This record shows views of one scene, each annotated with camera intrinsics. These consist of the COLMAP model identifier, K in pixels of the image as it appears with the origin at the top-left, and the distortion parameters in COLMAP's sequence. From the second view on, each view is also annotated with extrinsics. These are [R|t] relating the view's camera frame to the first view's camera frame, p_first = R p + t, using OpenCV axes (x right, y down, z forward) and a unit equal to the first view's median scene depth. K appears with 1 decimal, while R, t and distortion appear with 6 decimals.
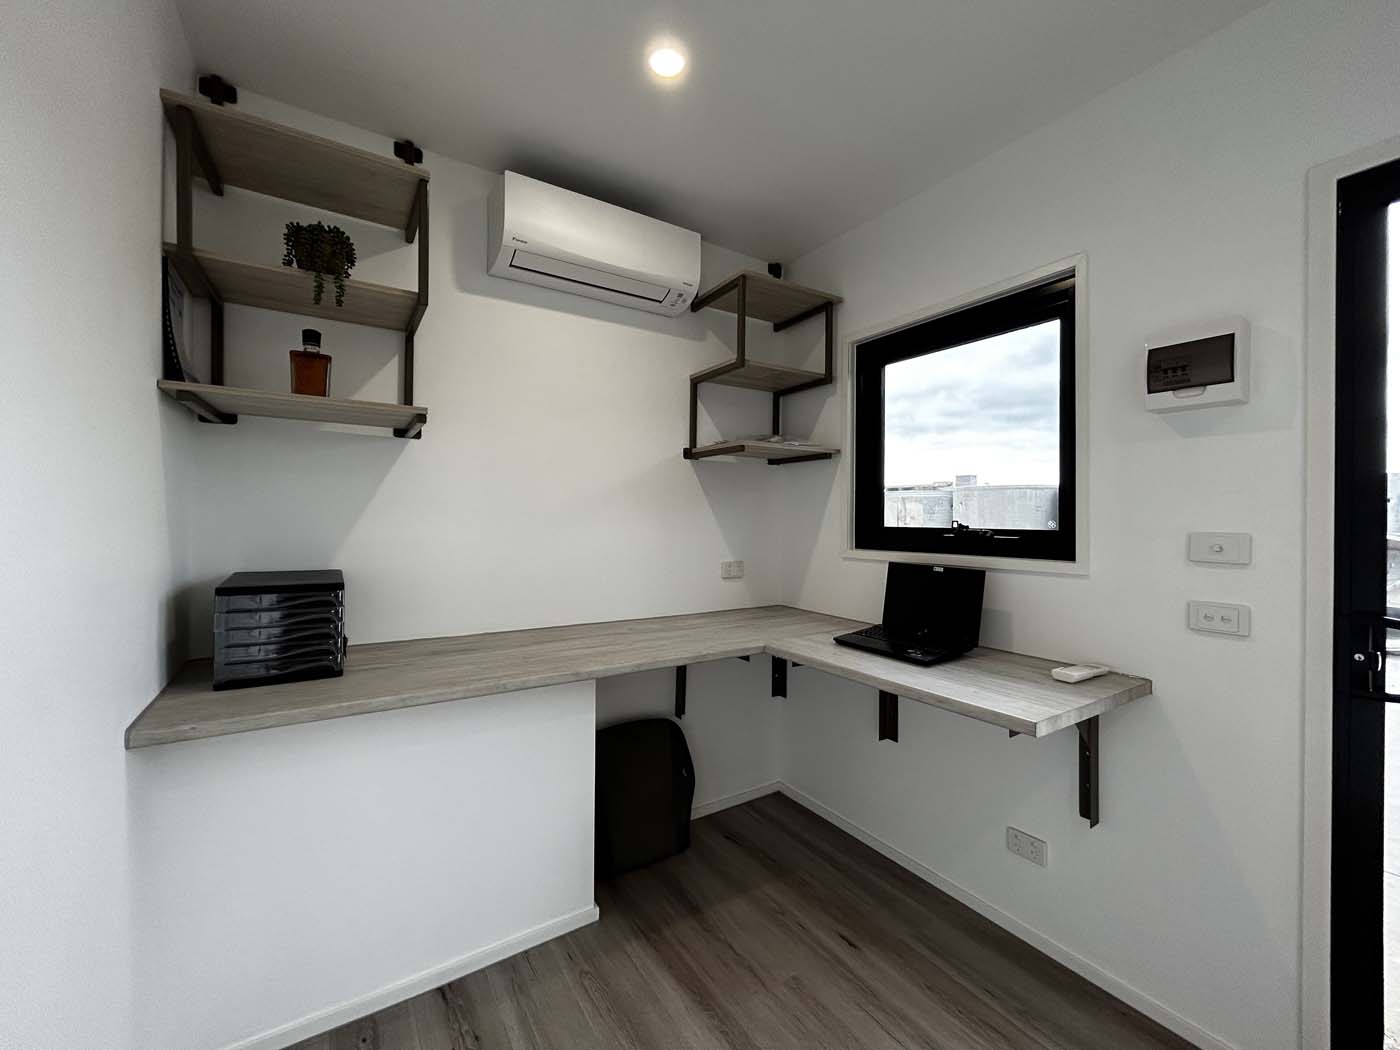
lens RADIAL K [[570.1, 0, 699.8], [0, 570.1, 518.9], [0, 0, 1]] dist [-0.018483, 0.015201]
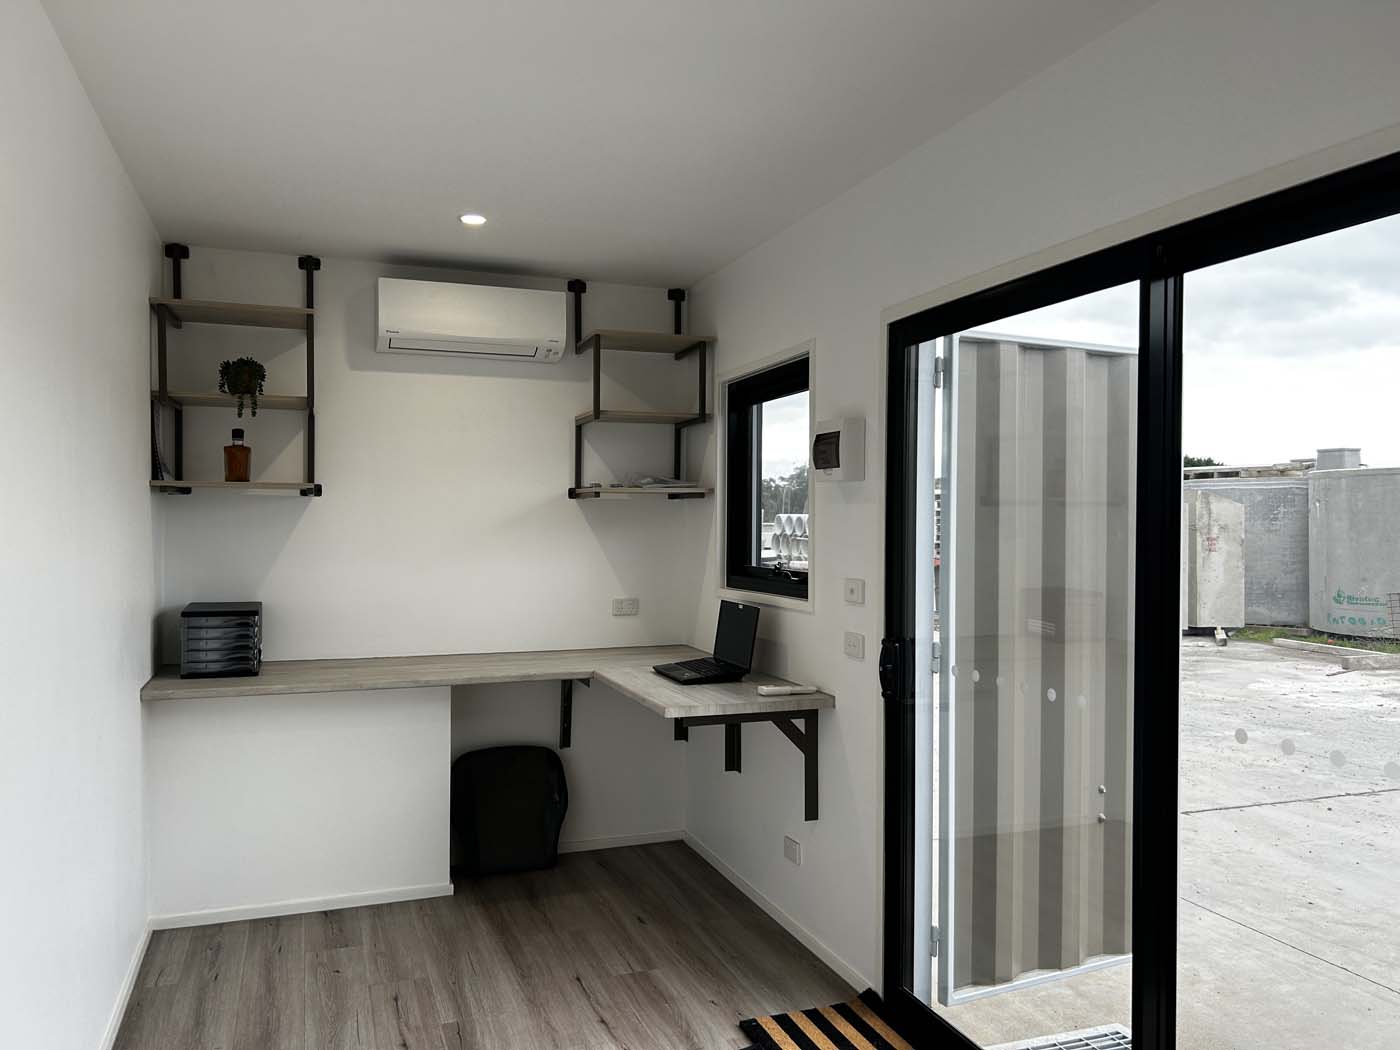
lens RADIAL K [[1069.5, 0, 700.0], [0, 1069.5, 525.0], [0, 0, 1]] dist [0.055051, -0.074405]
pose [[0.973810, -0.005280, -0.227301, 0.841973], [0.006056, 0.999978, 0.002720, -0.080884], [0.227282, -0.004025, 0.973821, -1.088656]]
